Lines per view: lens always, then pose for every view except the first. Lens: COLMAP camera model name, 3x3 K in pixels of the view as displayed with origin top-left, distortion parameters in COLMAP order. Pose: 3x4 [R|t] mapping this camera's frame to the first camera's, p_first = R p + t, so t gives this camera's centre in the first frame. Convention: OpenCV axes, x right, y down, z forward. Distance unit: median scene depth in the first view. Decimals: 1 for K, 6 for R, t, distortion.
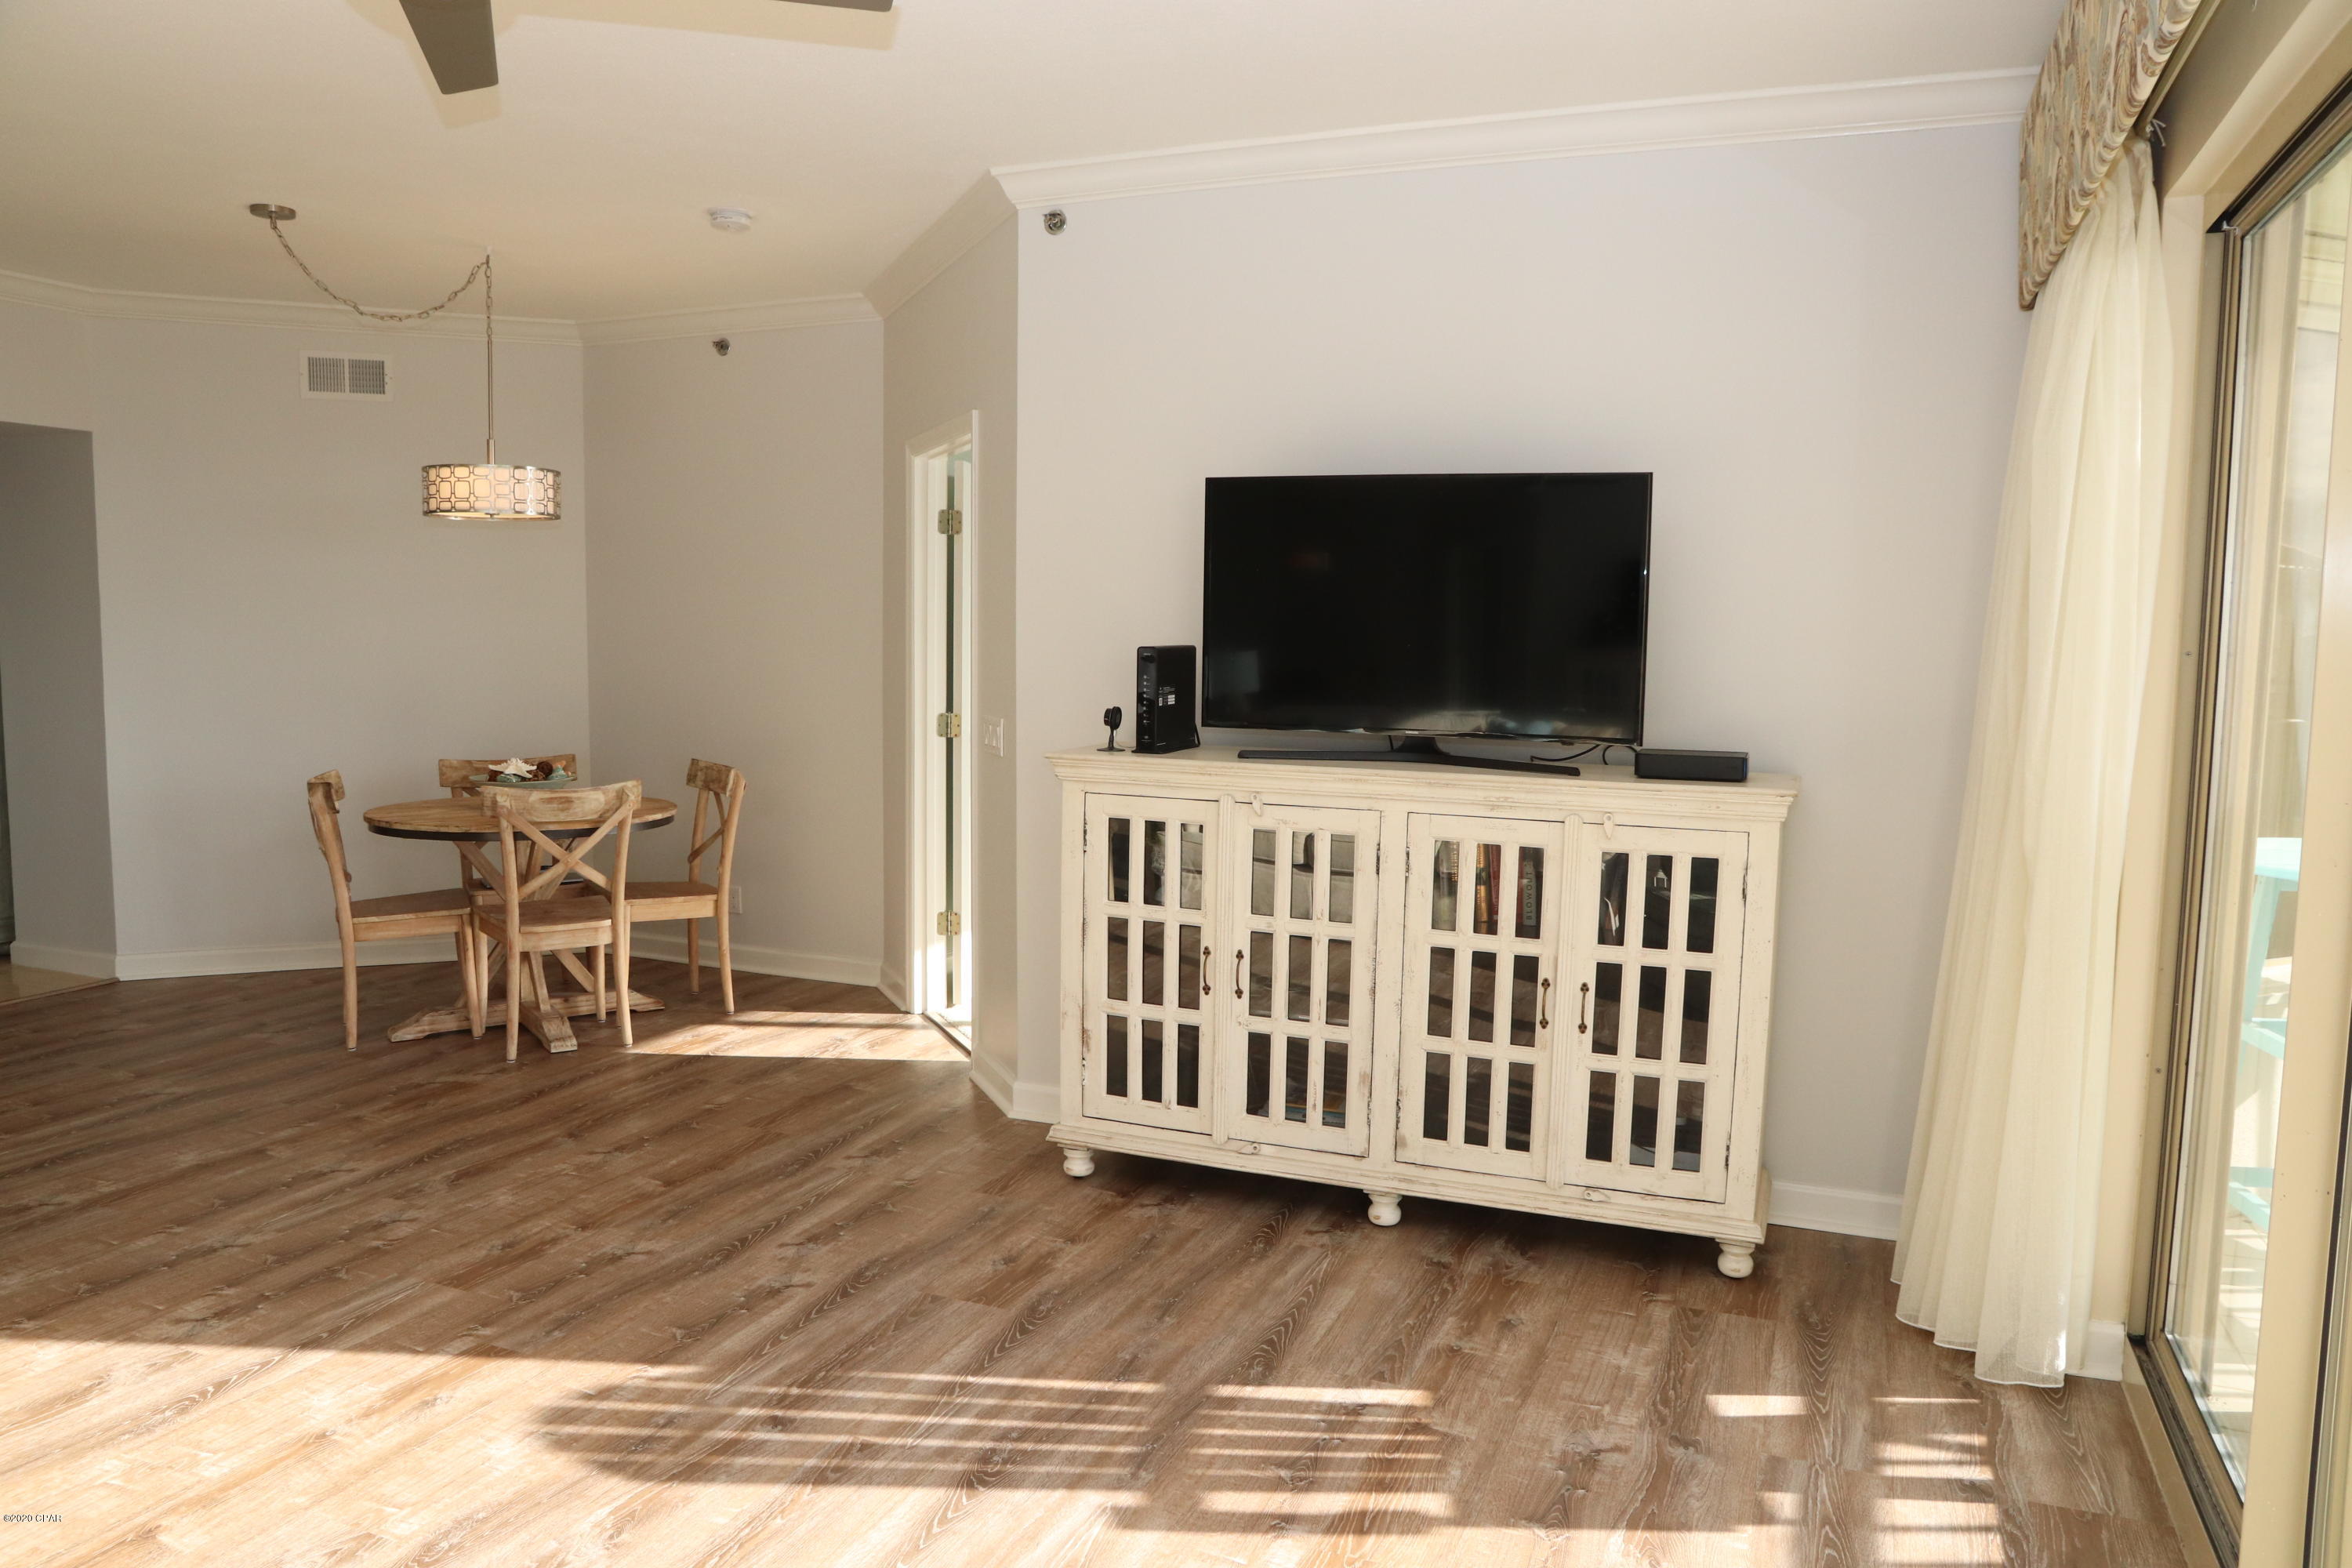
lens RADIAL K [[1619.8, 0, 1178.2], [0, 1619.8, 792.8], [0, 0, 1]] dist [-0.090557, 0.055271]
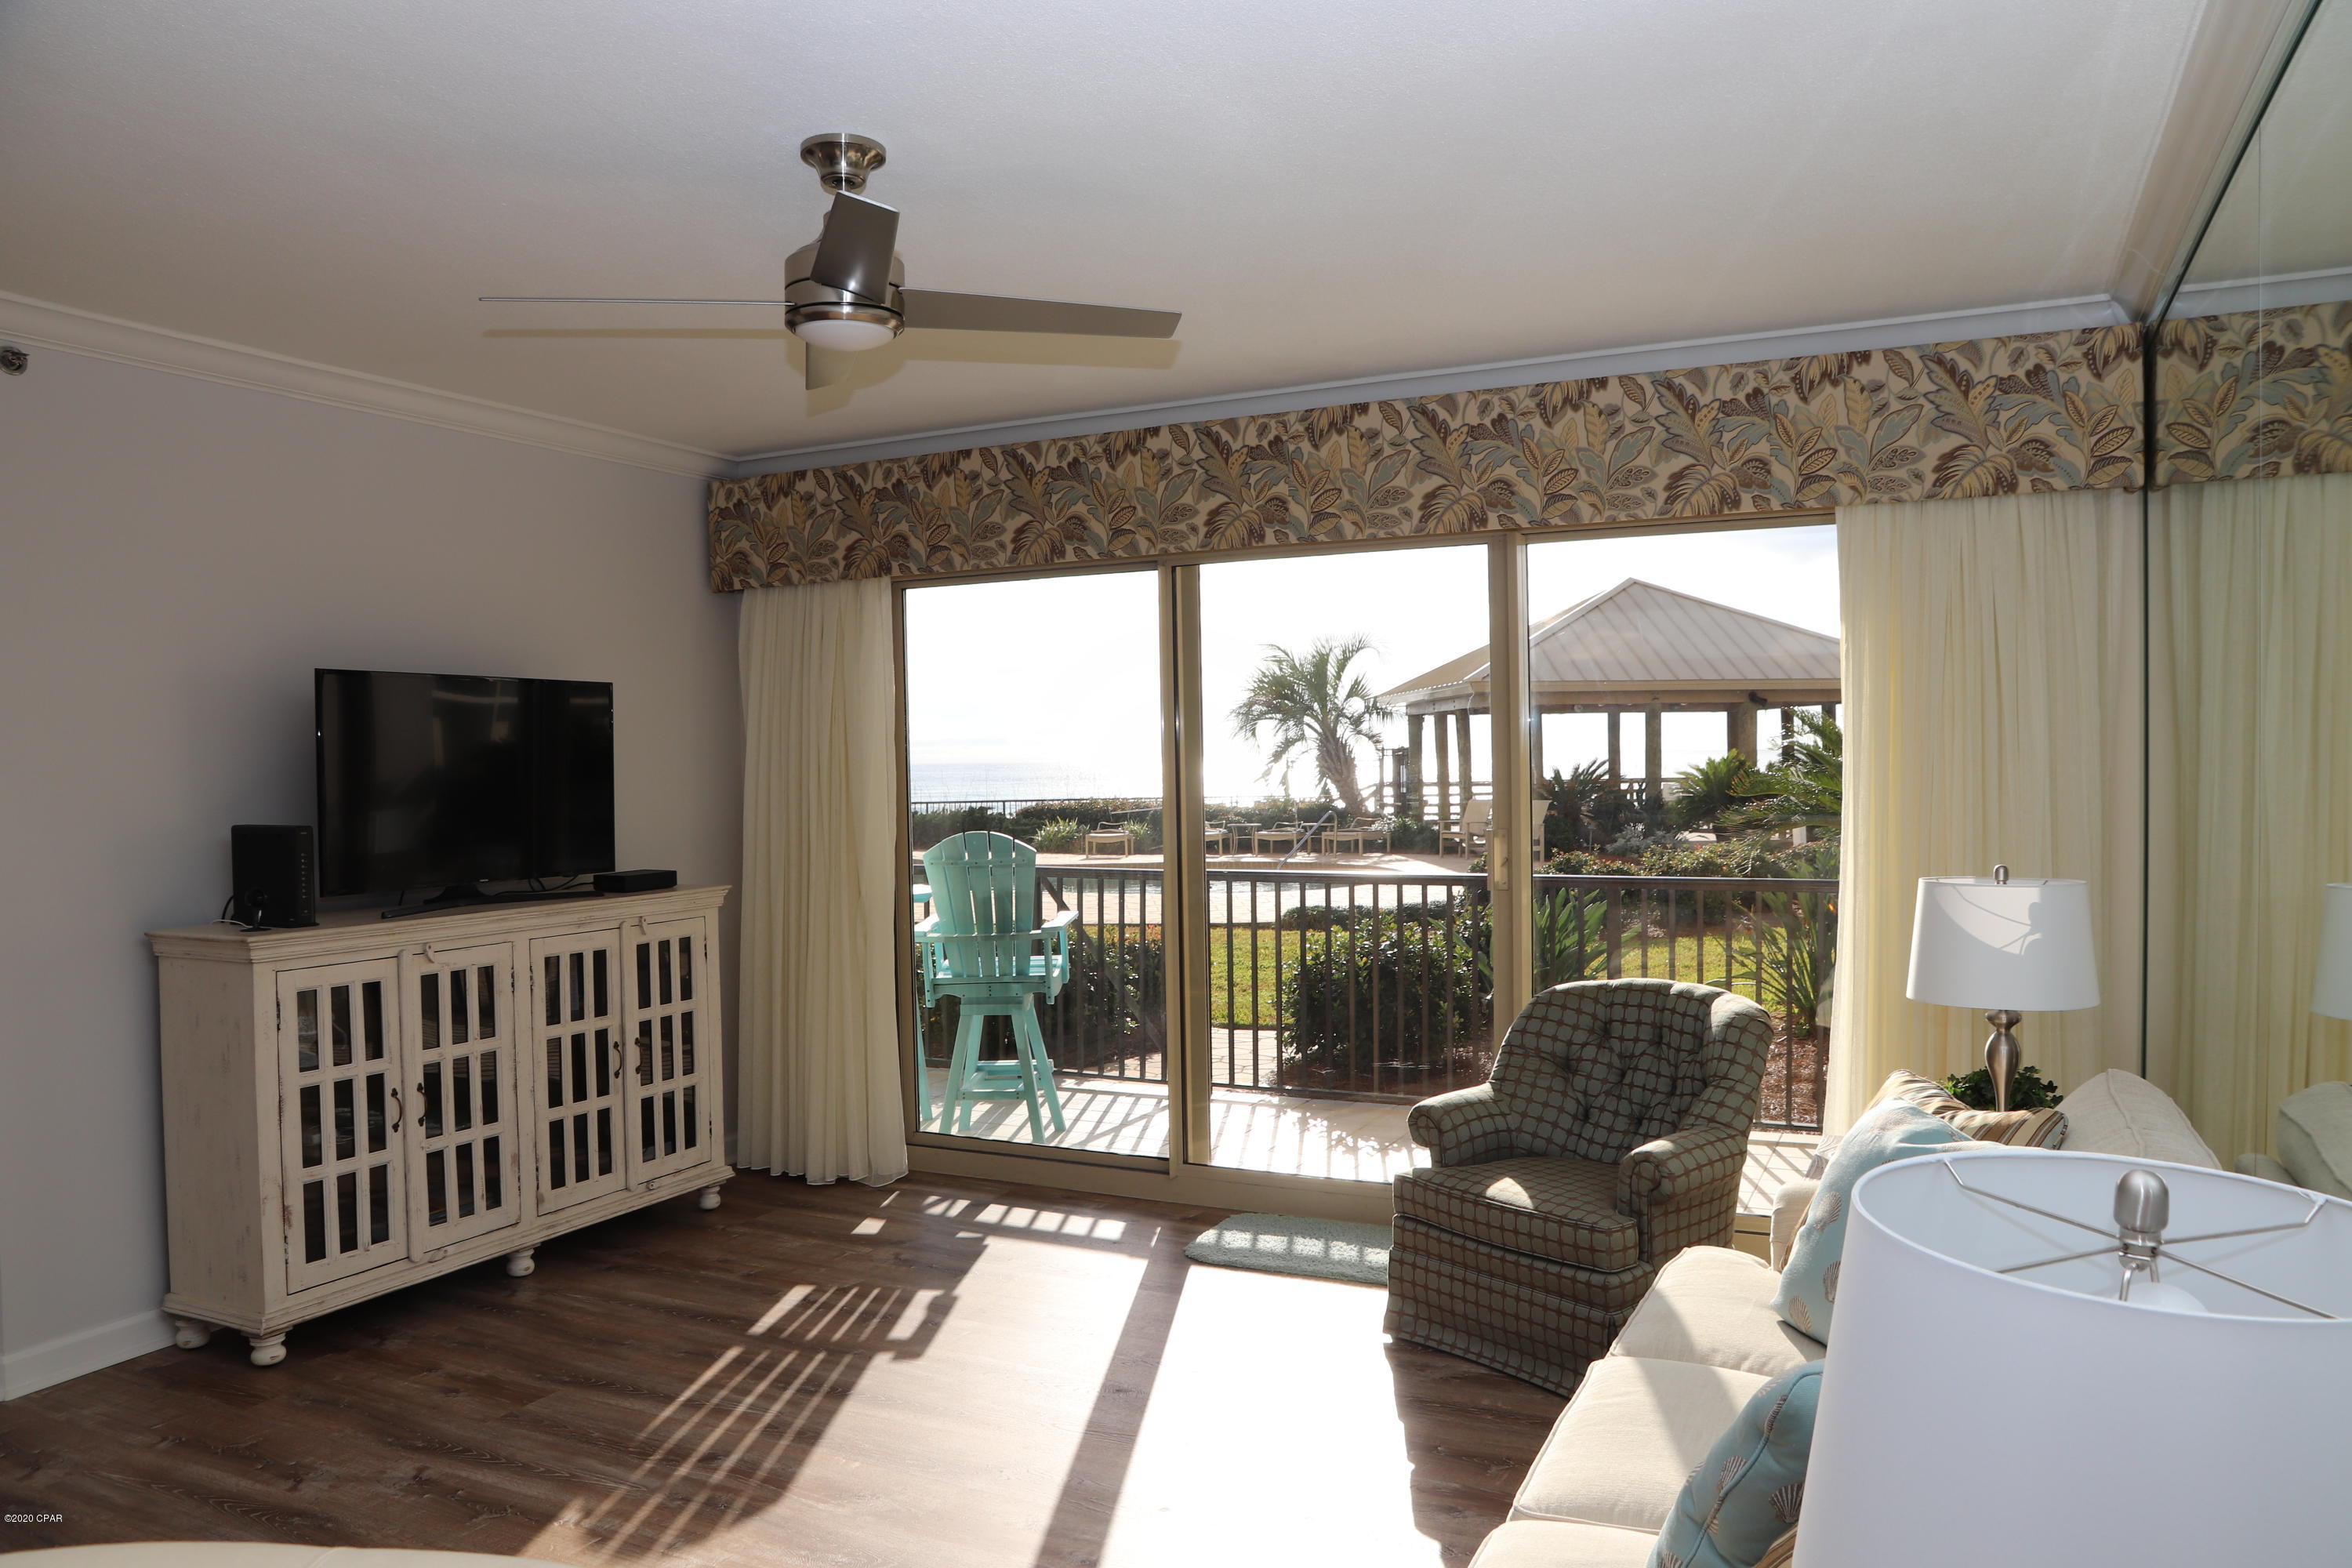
lens RADIAL K [[1646.4, 0, 1182.0], [0, 1646.4, 794.9], [0, 0, 1]] dist [-0.093191, 0.053860]
pose [[0.051208, -0.031954, 0.998177, -1.184733], [0.120704, 0.992359, 0.025575, -0.076329], [-0.991367, 0.119174, 0.054674, 0.426035]]
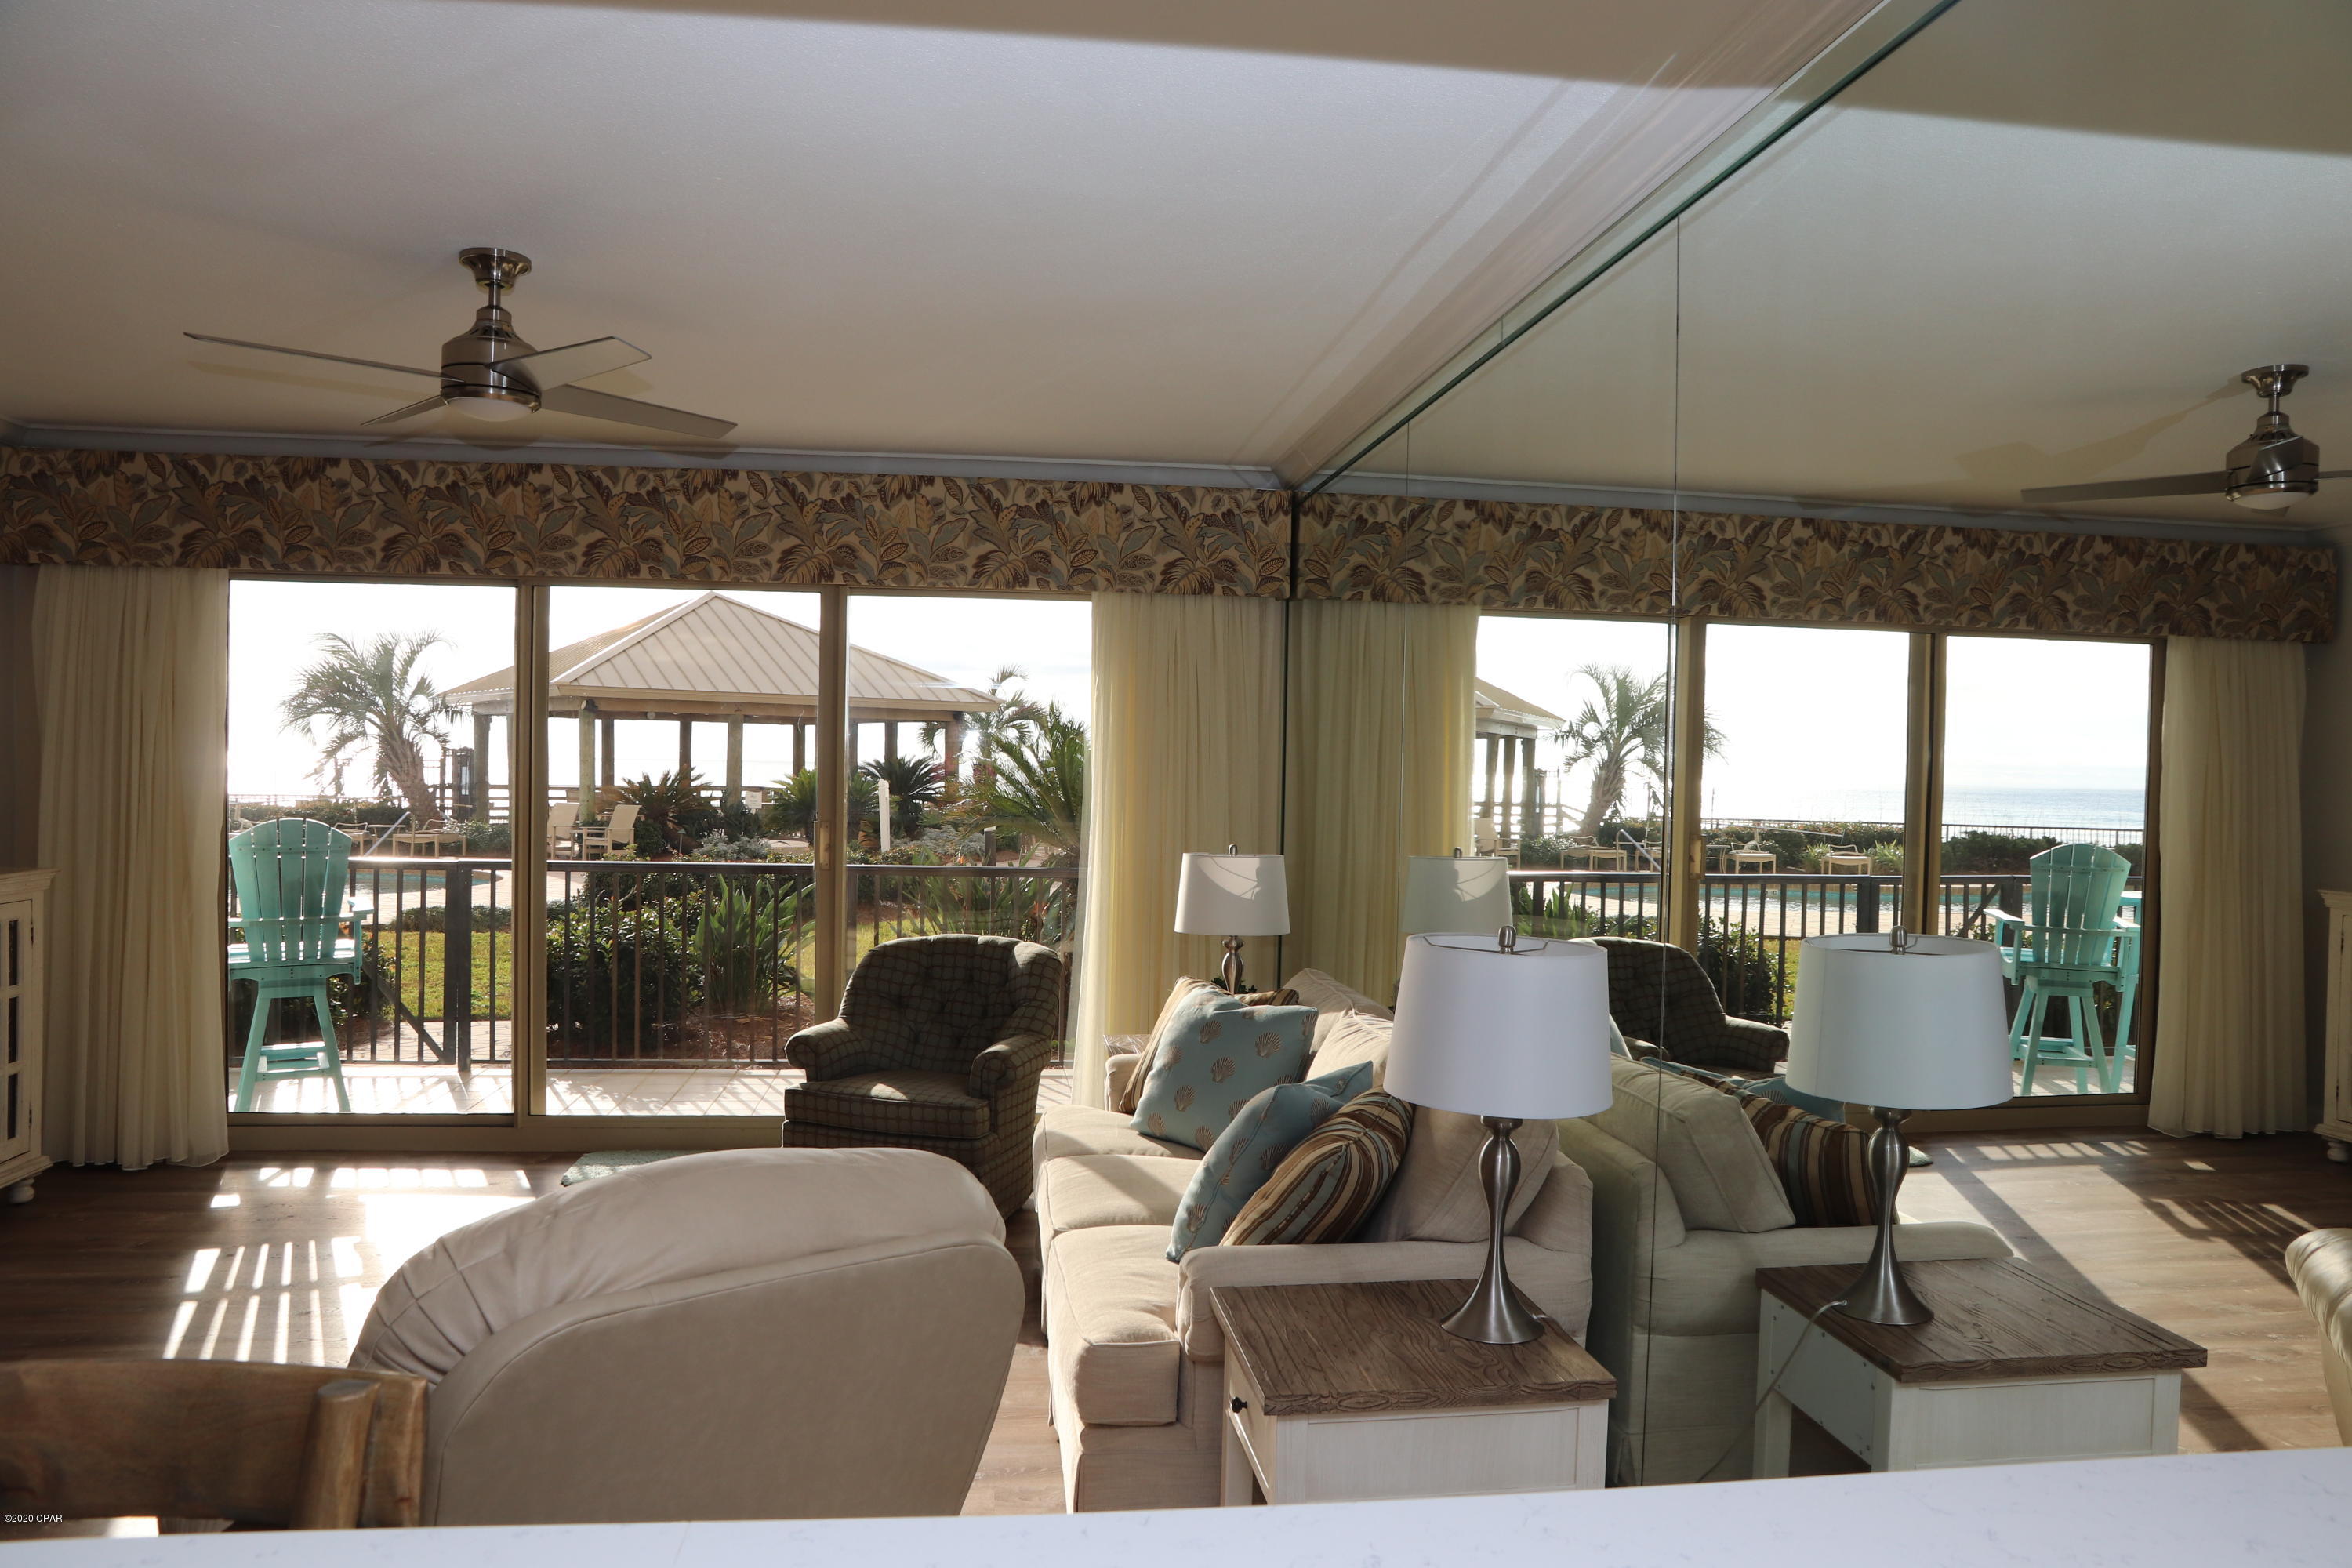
lens RADIAL K [[1619.8, 0, 1197.4], [0, 1619.8, 778.9], [0, 0, 1]] dist [-0.090557, 0.055271]
pose [[-0.507103, -0.023475, 0.861566, -1.466465], [0.067408, 0.995487, 0.066799, -0.112966], [-0.859246, 0.091950, -0.503232, 0.769156]]
